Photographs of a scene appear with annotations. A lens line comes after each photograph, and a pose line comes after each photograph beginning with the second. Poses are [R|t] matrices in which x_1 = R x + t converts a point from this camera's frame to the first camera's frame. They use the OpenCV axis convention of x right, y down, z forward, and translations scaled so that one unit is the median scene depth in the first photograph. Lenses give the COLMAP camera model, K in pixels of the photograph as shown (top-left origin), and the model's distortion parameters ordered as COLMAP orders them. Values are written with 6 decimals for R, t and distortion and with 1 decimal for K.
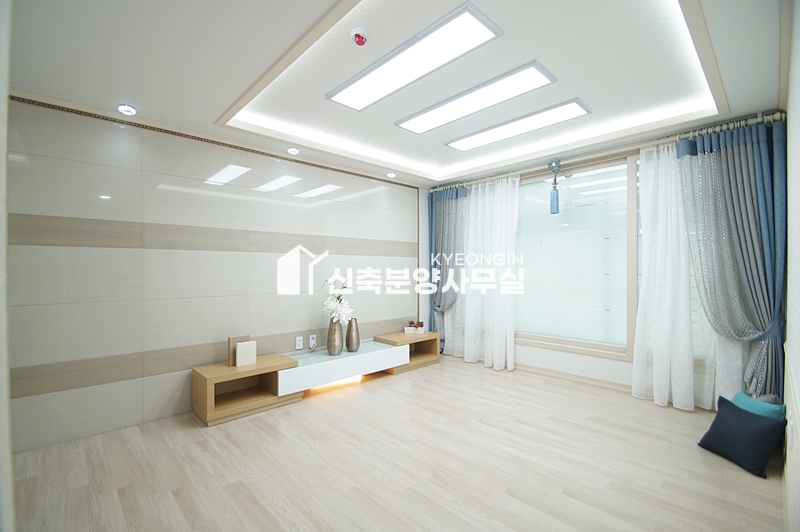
lens RADIAL K [[351.8, 0, 389.5], [0, 351.8, 273.9], [0, 0, 1]] dist [0.010022, -0.016211]
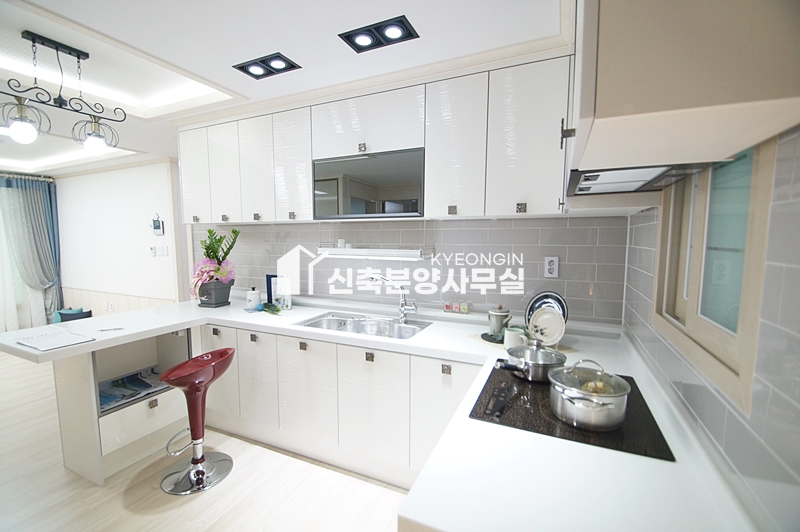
lens RADIAL K [[353.0, 0, 393.5], [0, 353.0, 272.2], [0, 0, 1]] dist [0.012833, -0.016850]
pose [[-0.378116, -0.085391, 0.921812, -1.288893], [0.008972, 0.995352, 0.095884, -0.061088], [-0.925715, 0.044526, -0.375592, -0.086155]]
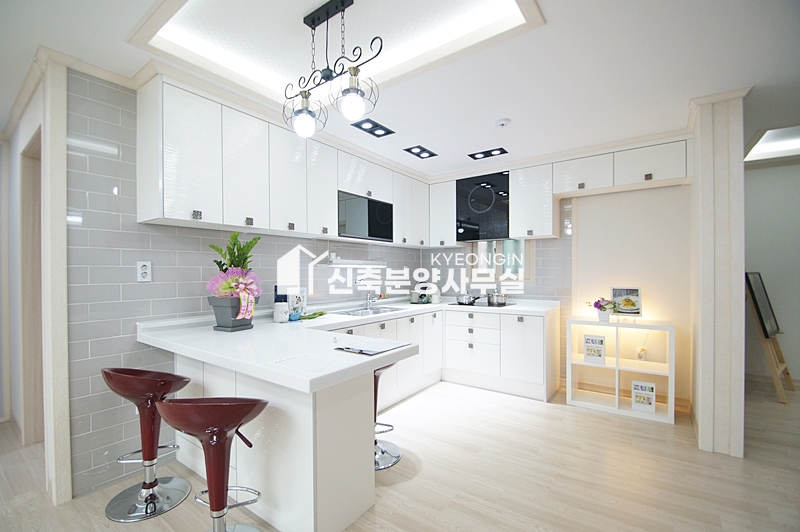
lens RADIAL K [[351.8, 0, 389.5], [0, 351.8, 273.9], [0, 0, 1]] dist [0.010022, -0.016211]
pose [[-0.982584, 0.009514, -0.185578, -0.522595], [0.007069, 0.999879, 0.013834, -0.013754], [0.185687, 0.012281, -0.982532, 0.697604]]
